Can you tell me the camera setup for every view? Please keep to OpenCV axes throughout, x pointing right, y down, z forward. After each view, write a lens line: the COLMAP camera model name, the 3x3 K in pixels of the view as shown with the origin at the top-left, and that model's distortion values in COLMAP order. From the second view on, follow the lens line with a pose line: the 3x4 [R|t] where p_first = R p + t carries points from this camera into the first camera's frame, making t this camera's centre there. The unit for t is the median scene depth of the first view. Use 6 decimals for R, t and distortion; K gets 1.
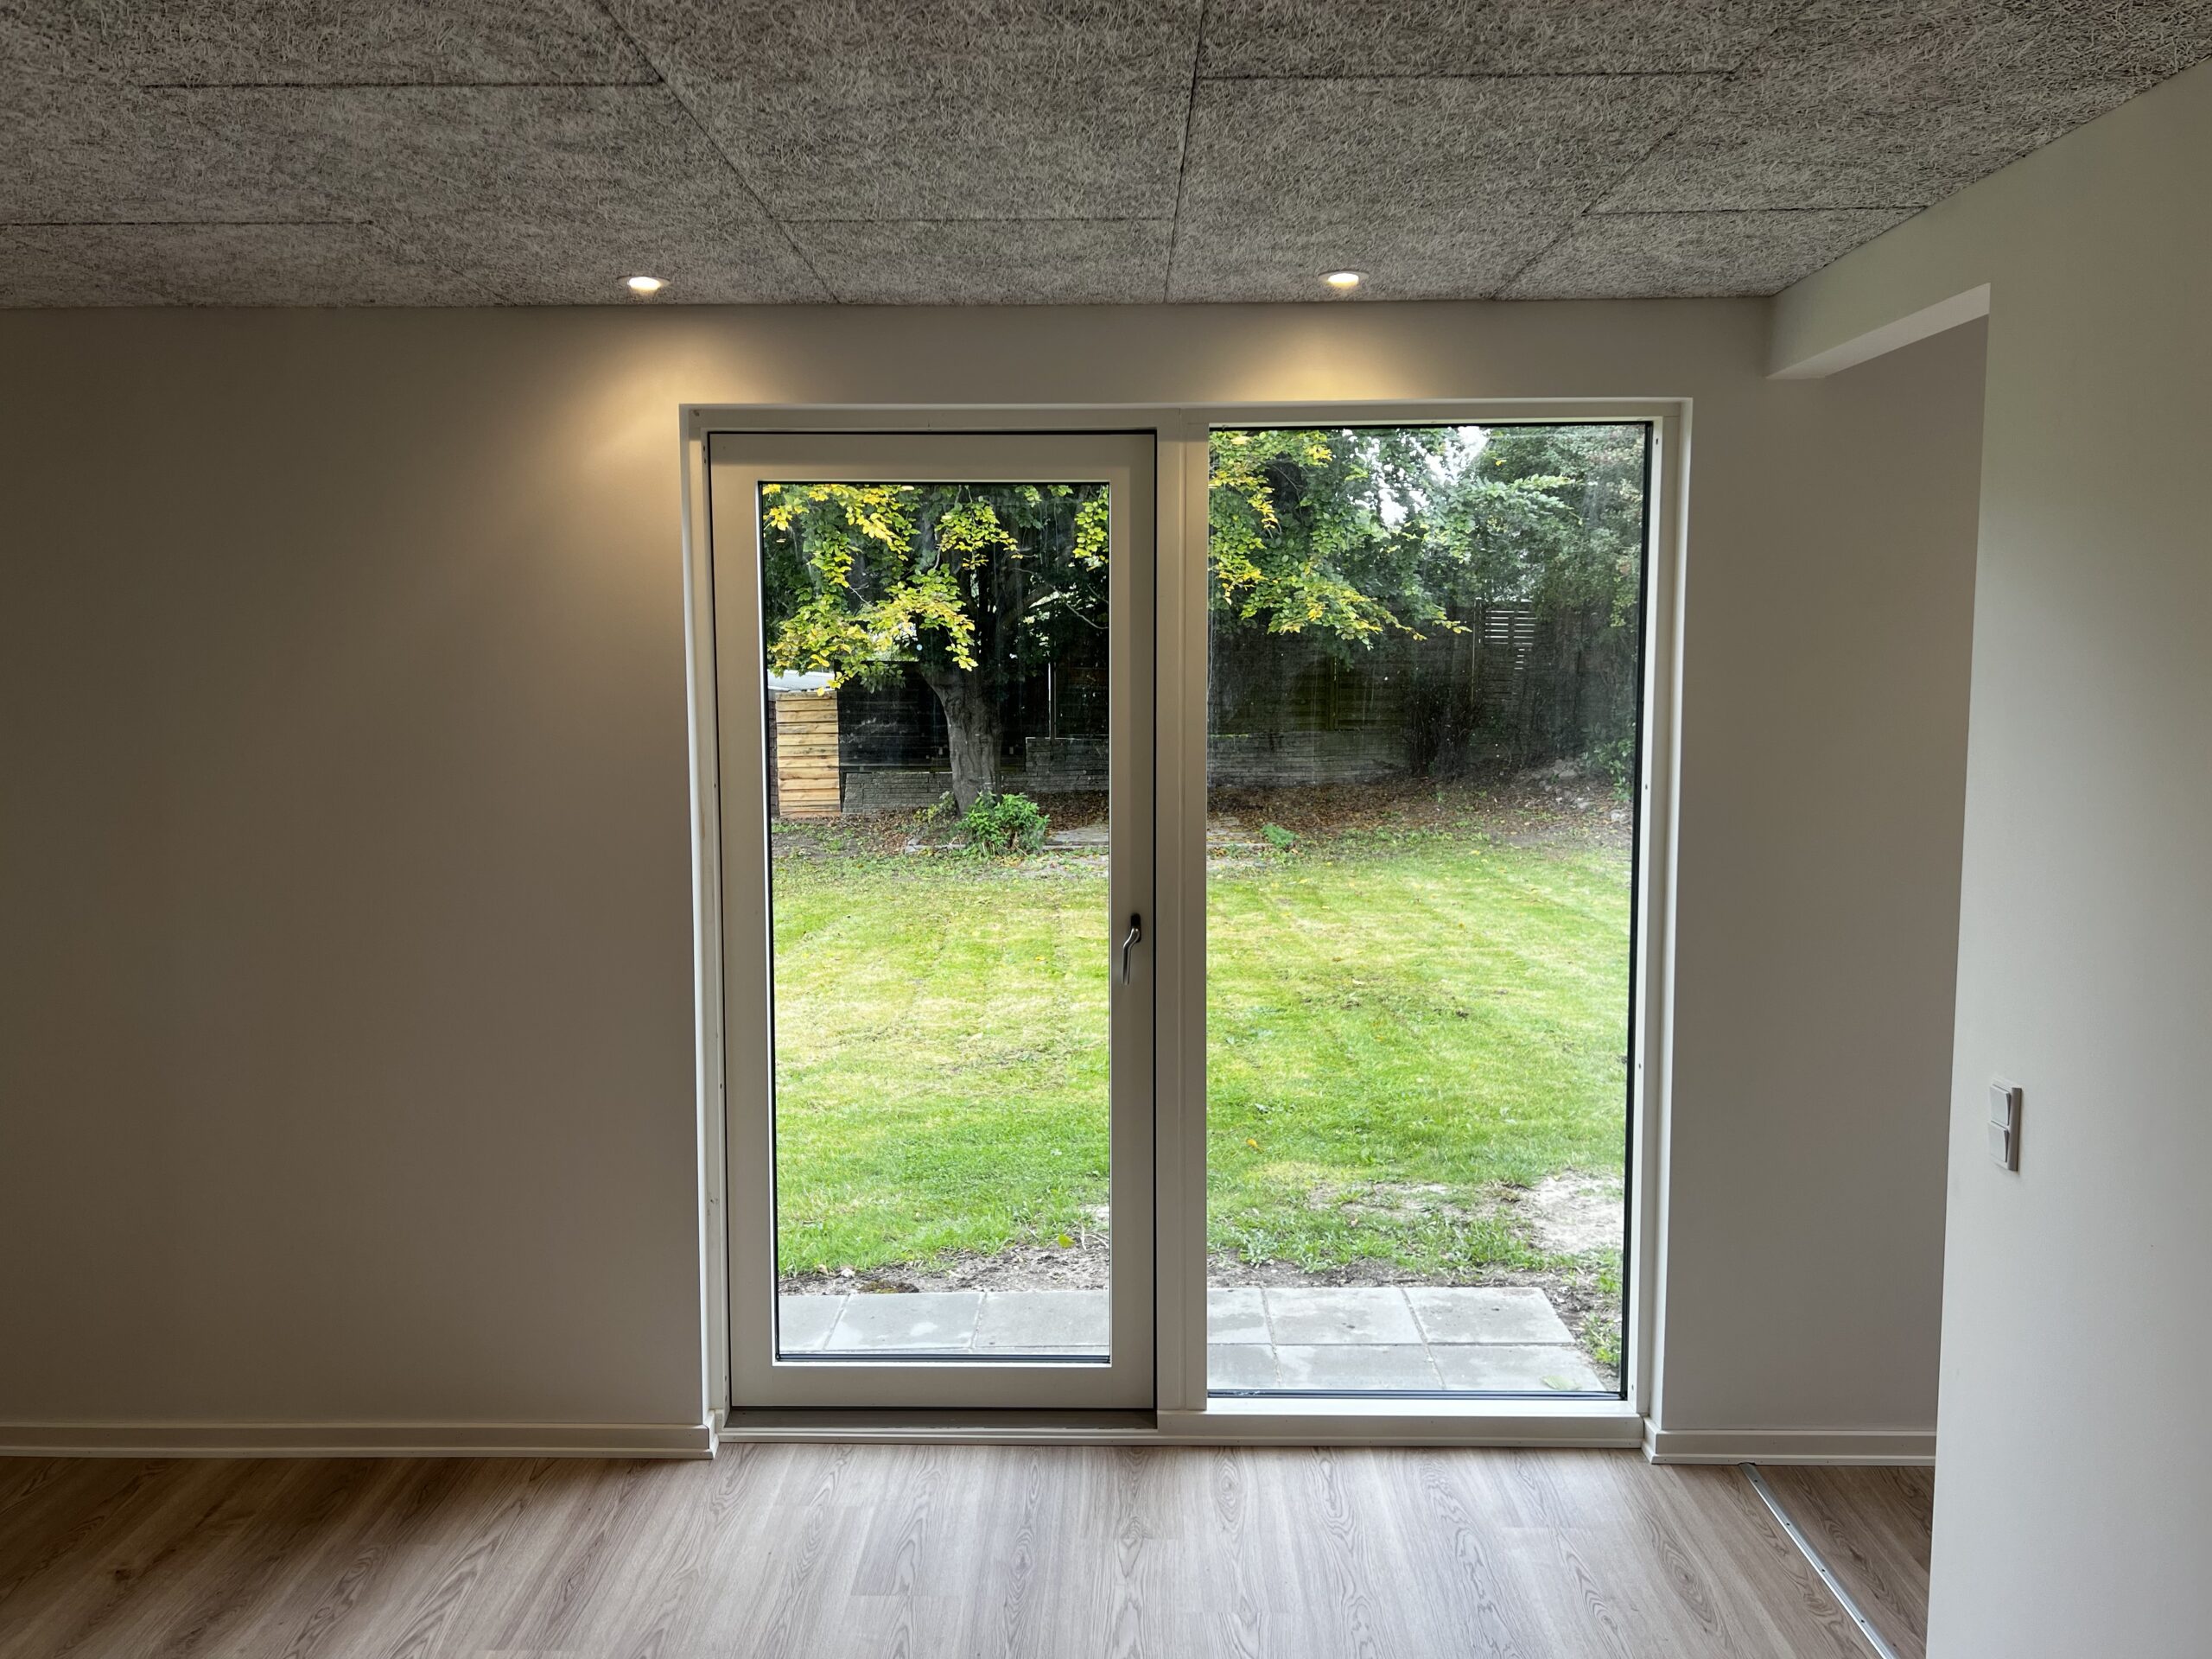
lens RADIAL K [[1650.9, 0, 1099.3], [0, 1650.9, 816.6], [0, 0, 1]] dist [0.036280, -0.055091]
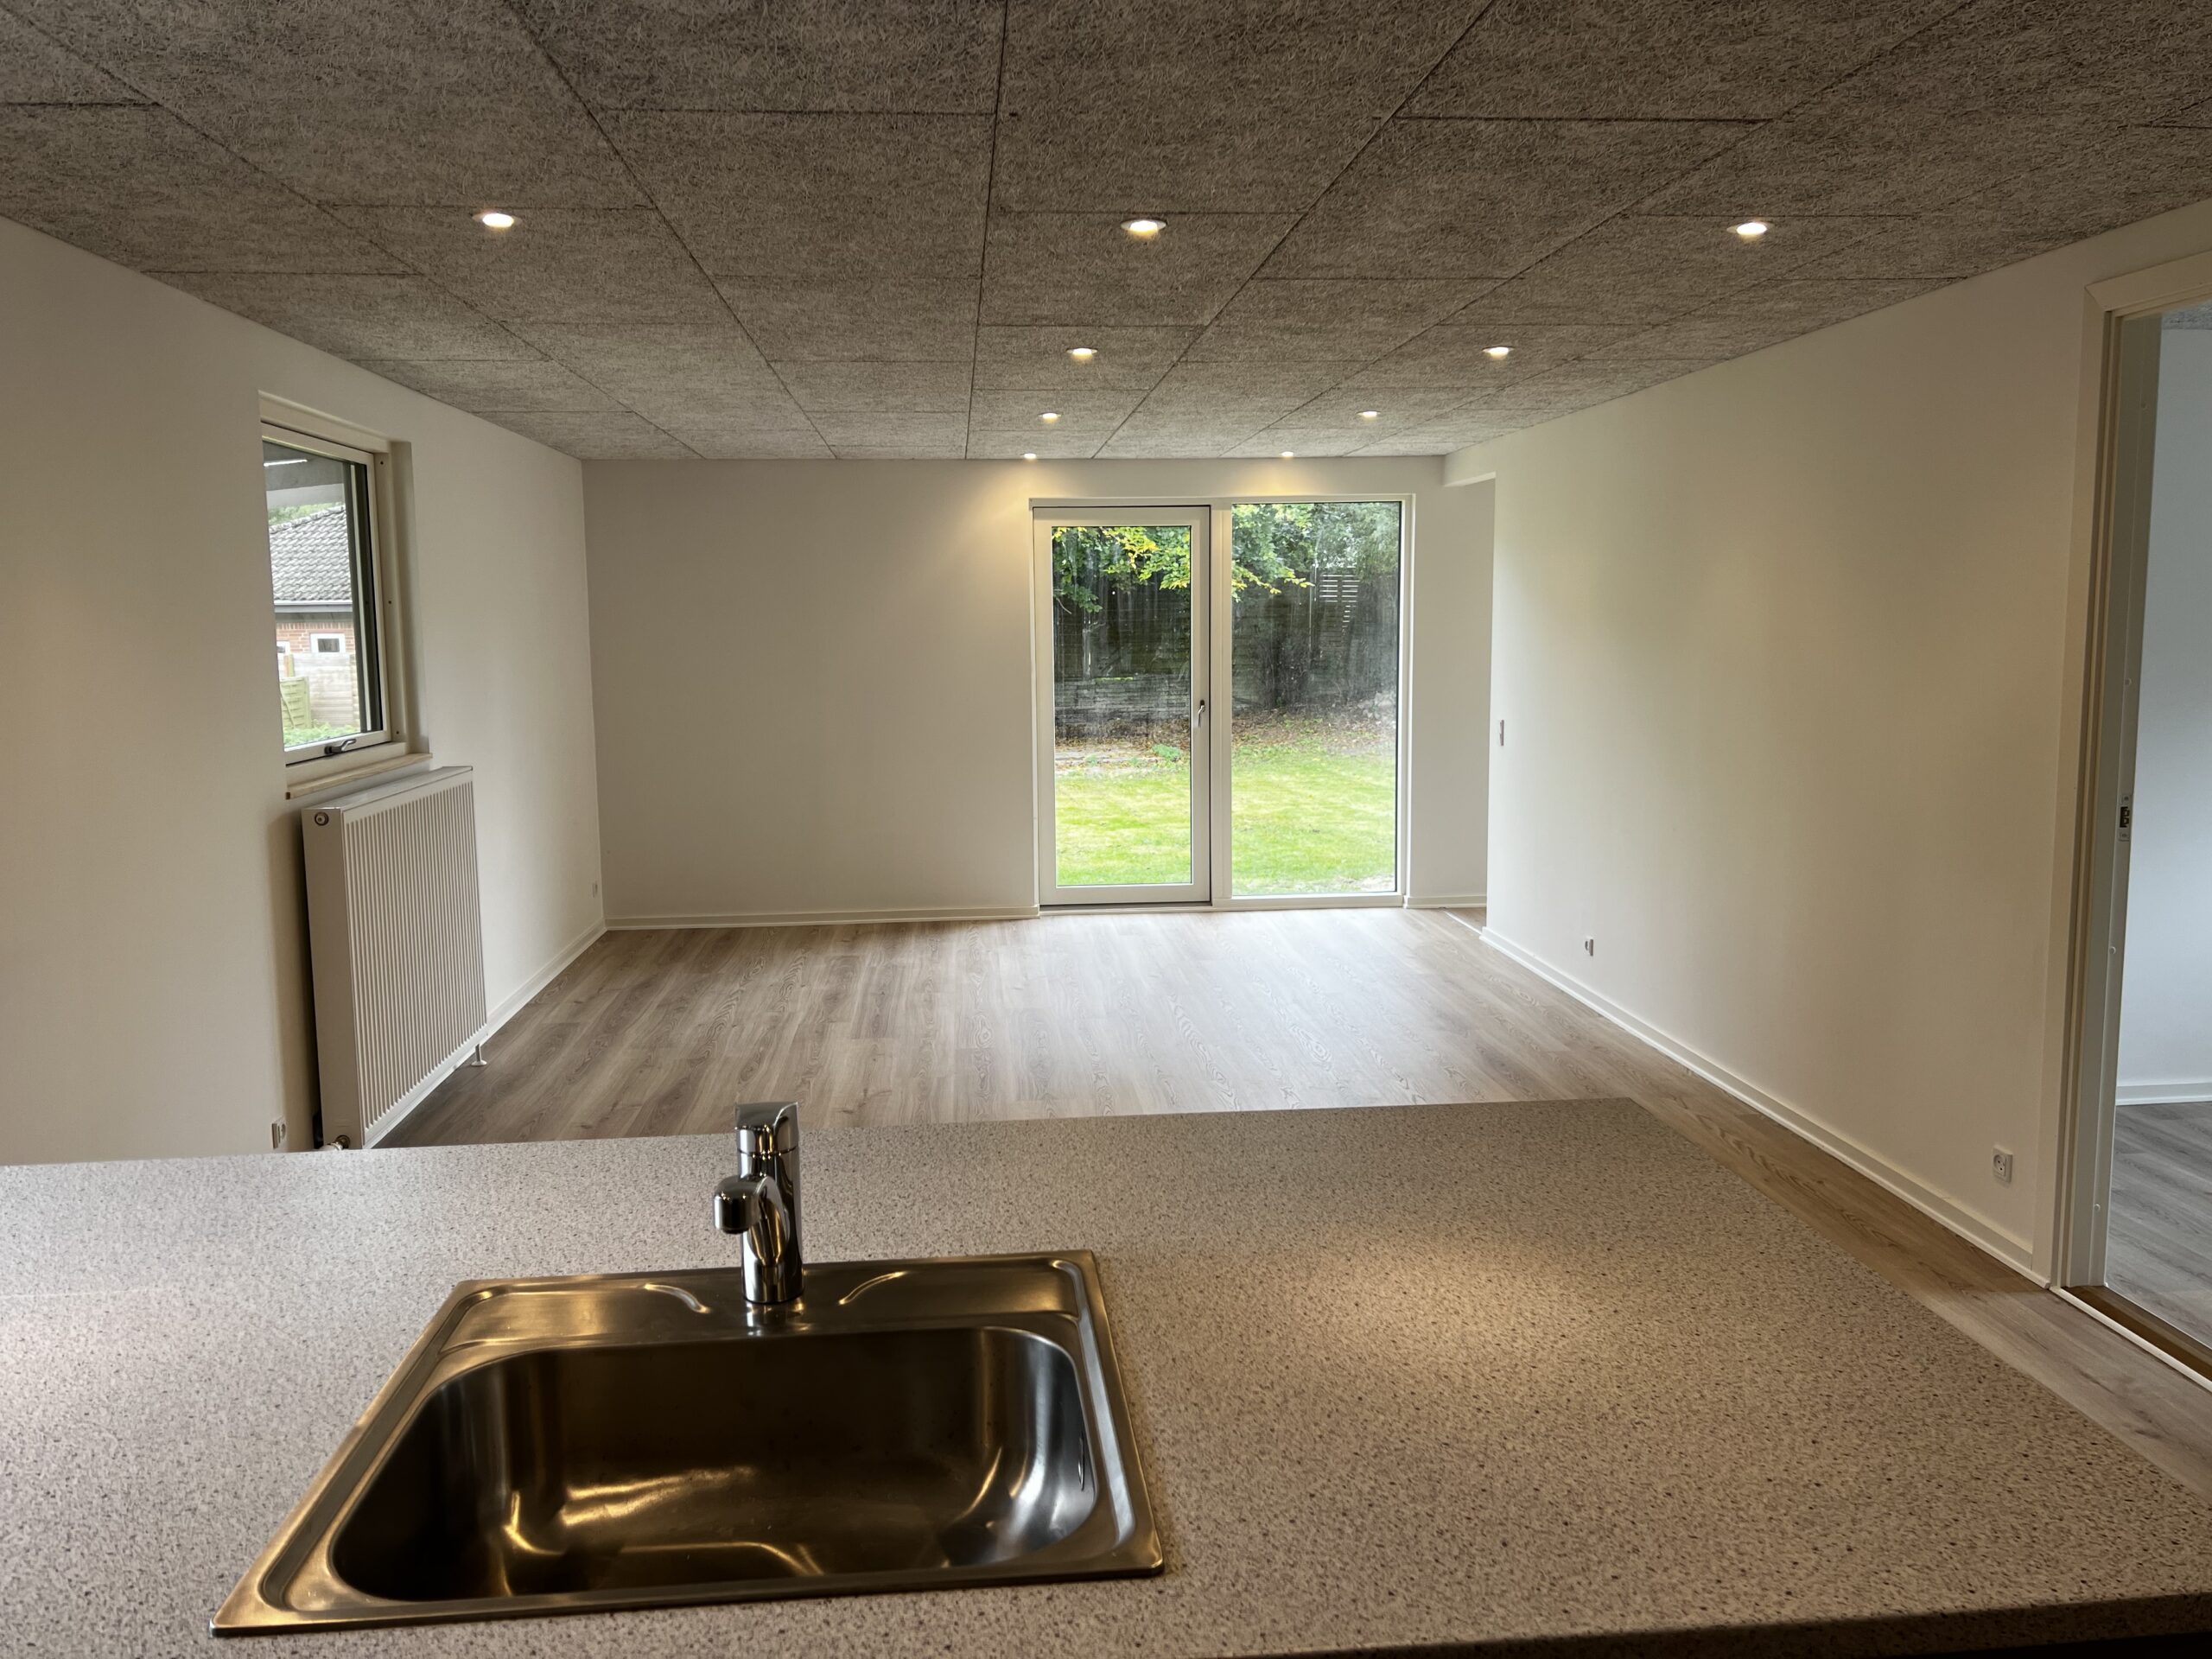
lens RADIAL K [[1650.9, 0, 1104.3], [0, 1650.9, 833.8], [0, 0, 1]] dist [0.036280, -0.055091]
pose [[0.994417, -0.025616, 0.102366, -0.103054], [0.022202, 0.999163, 0.034350, 0.046174], [-0.103161, -0.031886, 0.994153, -0.391233]]
